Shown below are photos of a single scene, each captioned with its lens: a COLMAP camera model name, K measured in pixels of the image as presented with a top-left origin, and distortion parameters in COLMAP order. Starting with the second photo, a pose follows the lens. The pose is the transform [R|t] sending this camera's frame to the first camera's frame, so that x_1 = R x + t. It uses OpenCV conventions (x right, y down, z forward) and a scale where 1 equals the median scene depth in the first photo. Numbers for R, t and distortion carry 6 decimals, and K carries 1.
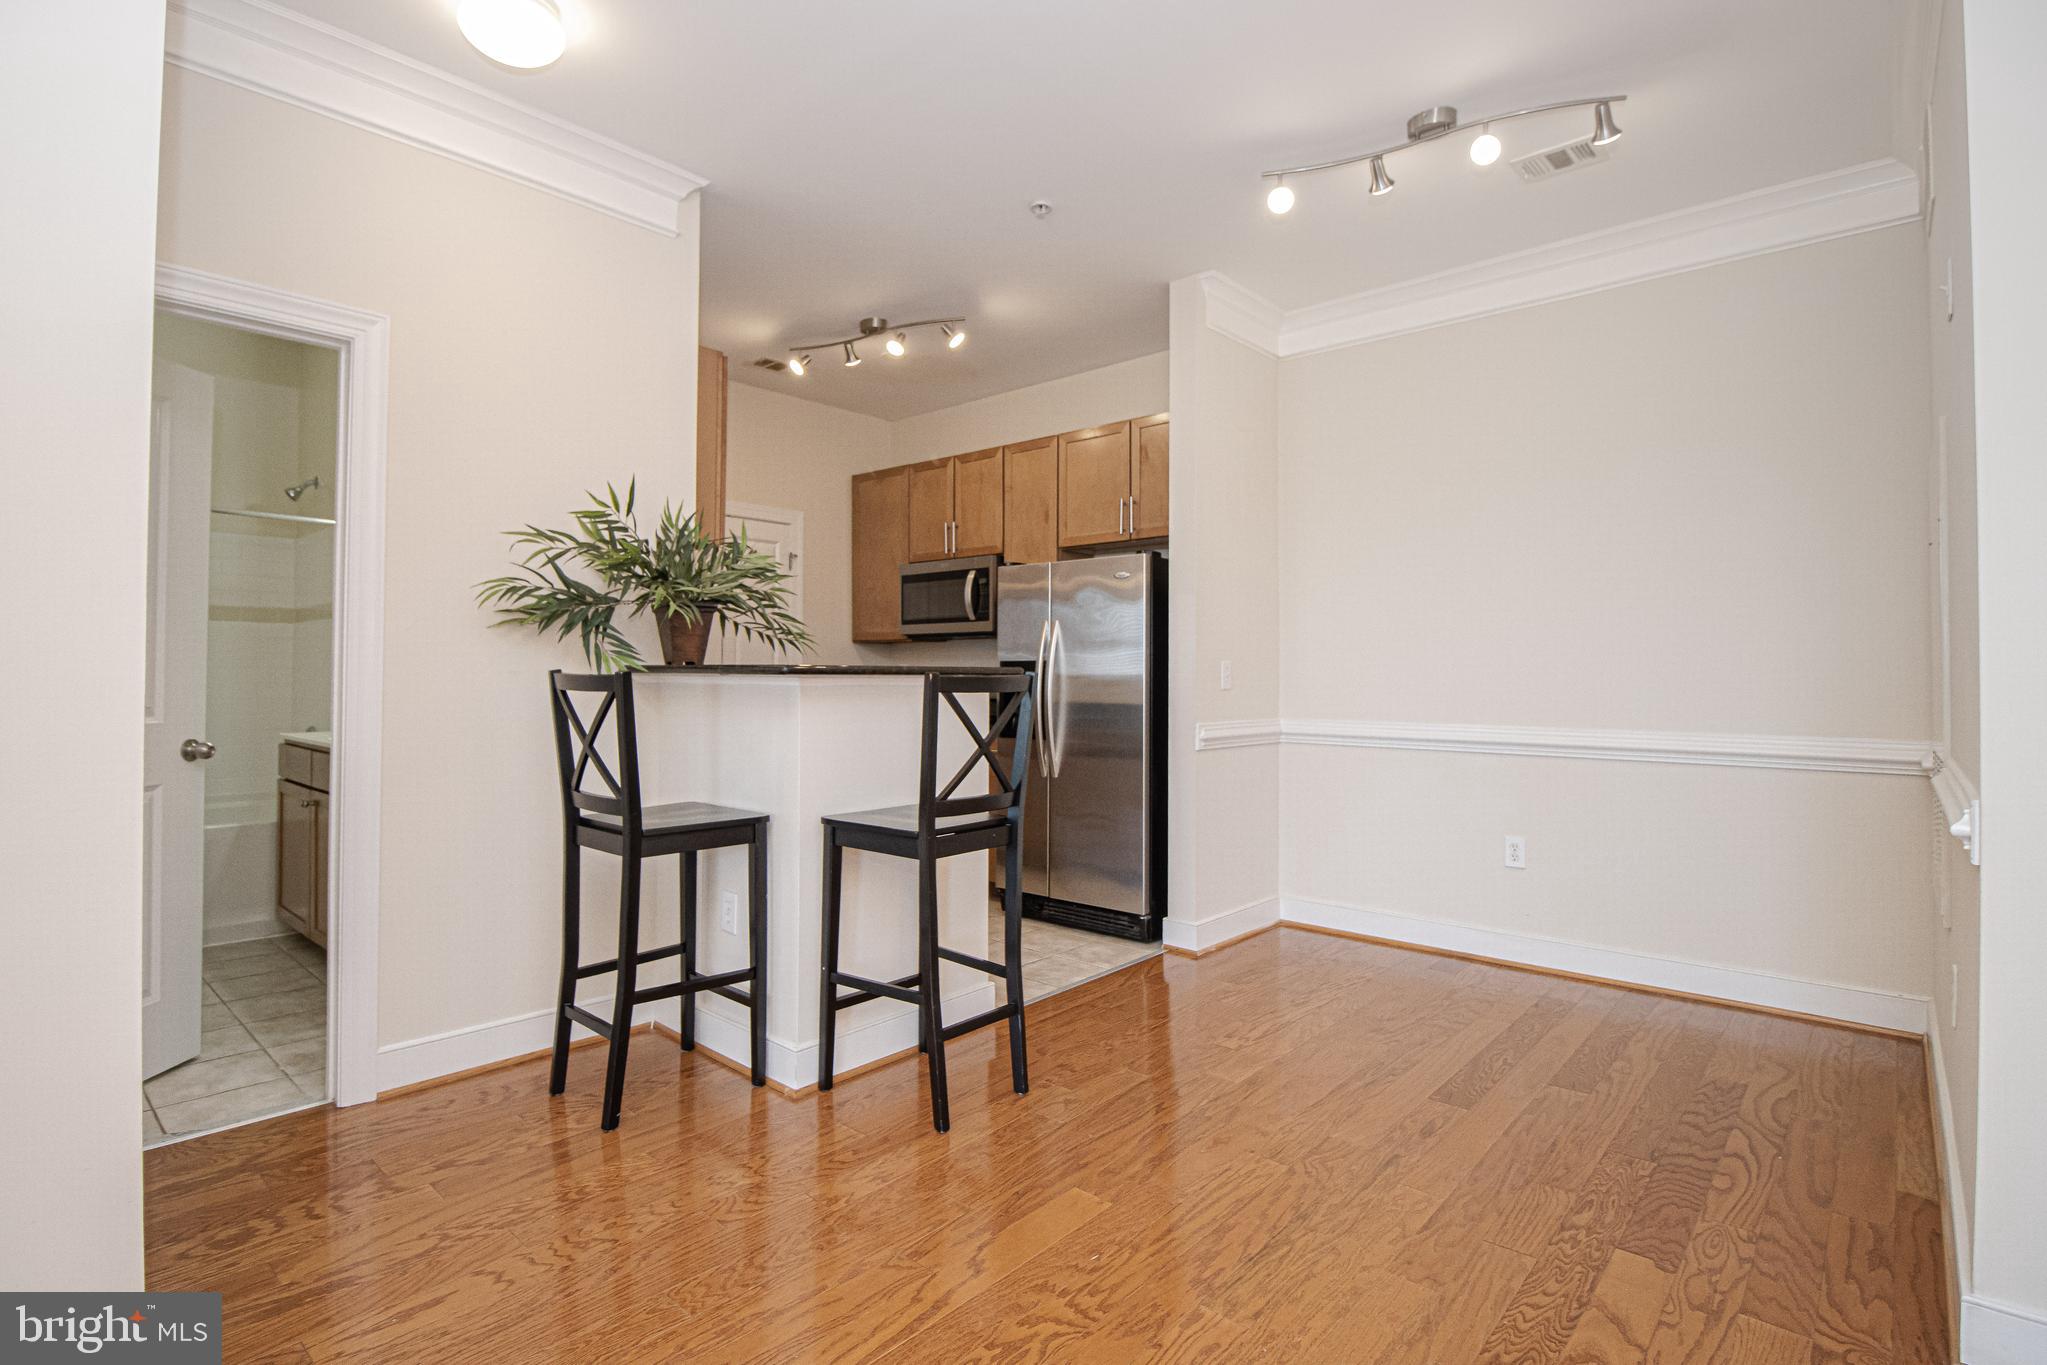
lens RADIAL K [[946.7, 0, 1013.7], [0, 946.7, 671.5], [0, 0, 1]] dist [-0.002131, -0.000144]
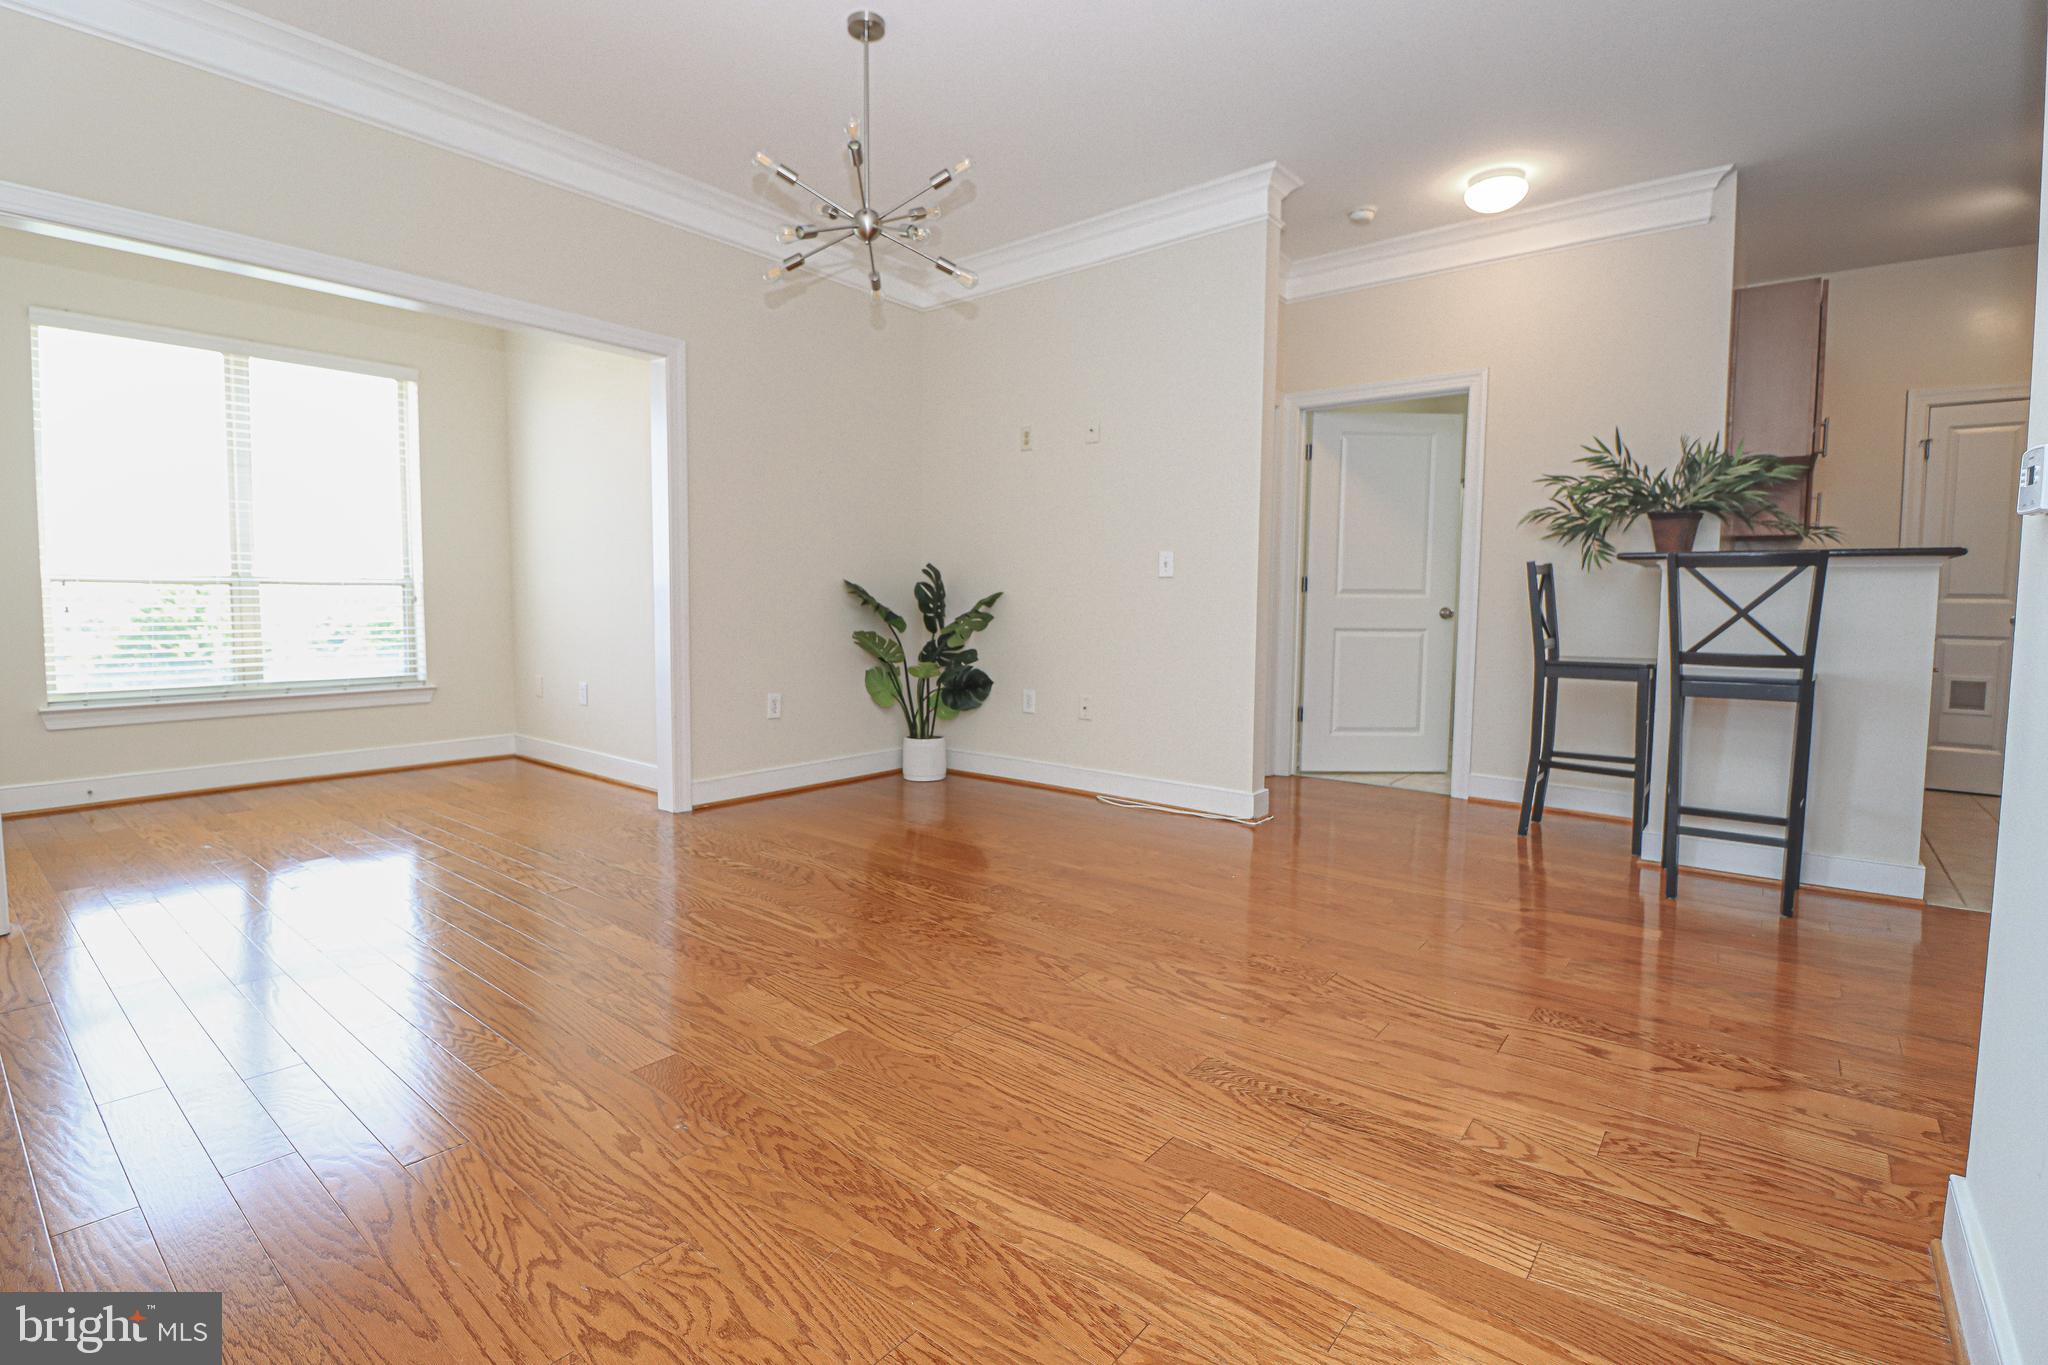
lens RADIAL K [[948.2, 0, 1032.5], [0, 948.2, 659.5], [0, 0, 1]] dist [-0.010506, -0.000057]
pose [[0.073503, 0.062940, -0.995307, 1.007547], [-0.015560, 0.997957, 0.061958, 0.071641], [0.997174, 0.010933, 0.074332, 0.015745]]
